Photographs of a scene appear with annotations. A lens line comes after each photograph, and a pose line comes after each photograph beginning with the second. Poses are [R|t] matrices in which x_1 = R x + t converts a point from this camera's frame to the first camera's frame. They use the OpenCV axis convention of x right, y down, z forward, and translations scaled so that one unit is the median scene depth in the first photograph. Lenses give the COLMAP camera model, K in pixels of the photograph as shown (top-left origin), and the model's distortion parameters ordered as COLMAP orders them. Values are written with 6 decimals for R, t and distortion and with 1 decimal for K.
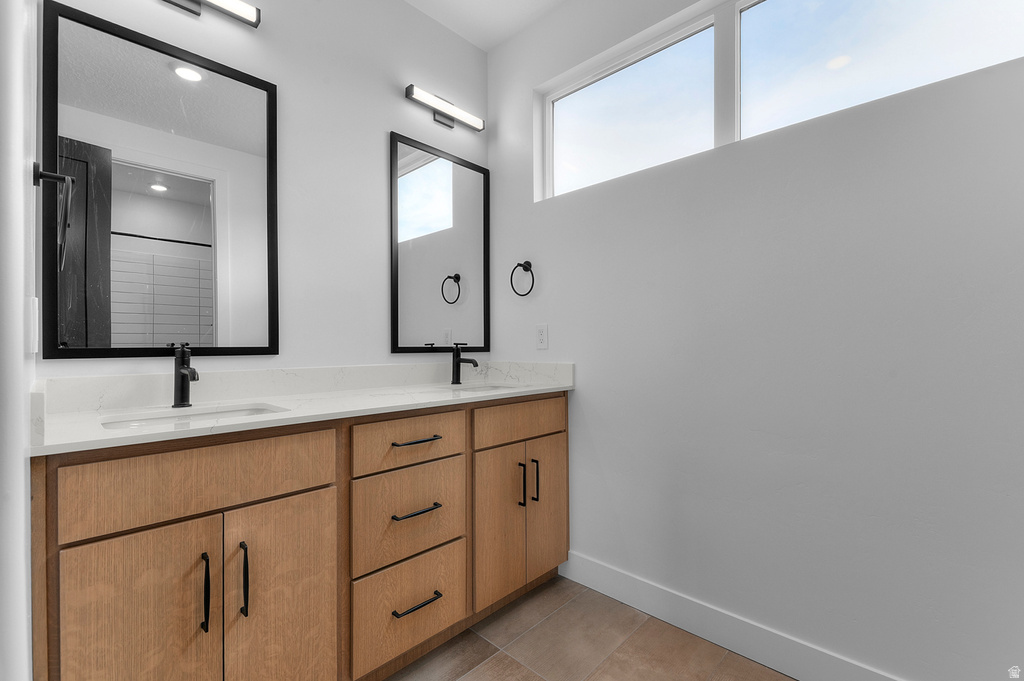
lens RADIAL K [[446.3, 0, 519.2], [0, 446.3, 347.2], [0, 0, 1]] dist [0.012005, -0.000024]
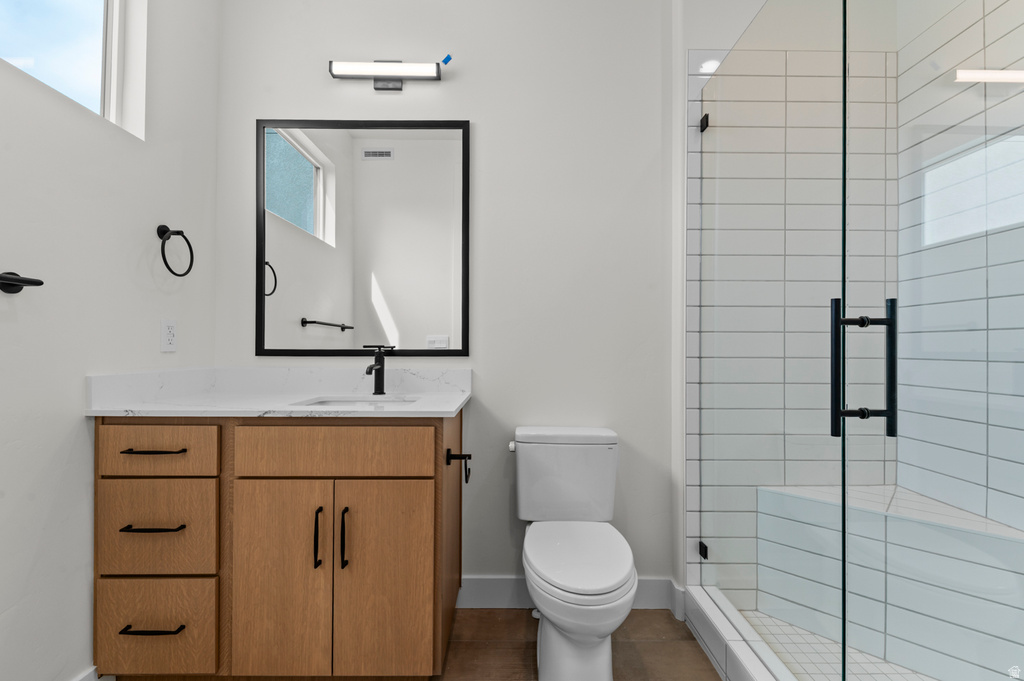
lens RADIAL K [[423.6, 0, 512.4], [0, 423.6, 357.3], [0, 0, 1]] dist [-0.015936, -0.000023]
pose [[0.690183, 0.017834, -0.723415, 0.568546], [-0.007199, 0.999816, 0.017779, -0.002556], [0.723599, -0.007063, 0.690185, 0.597126]]
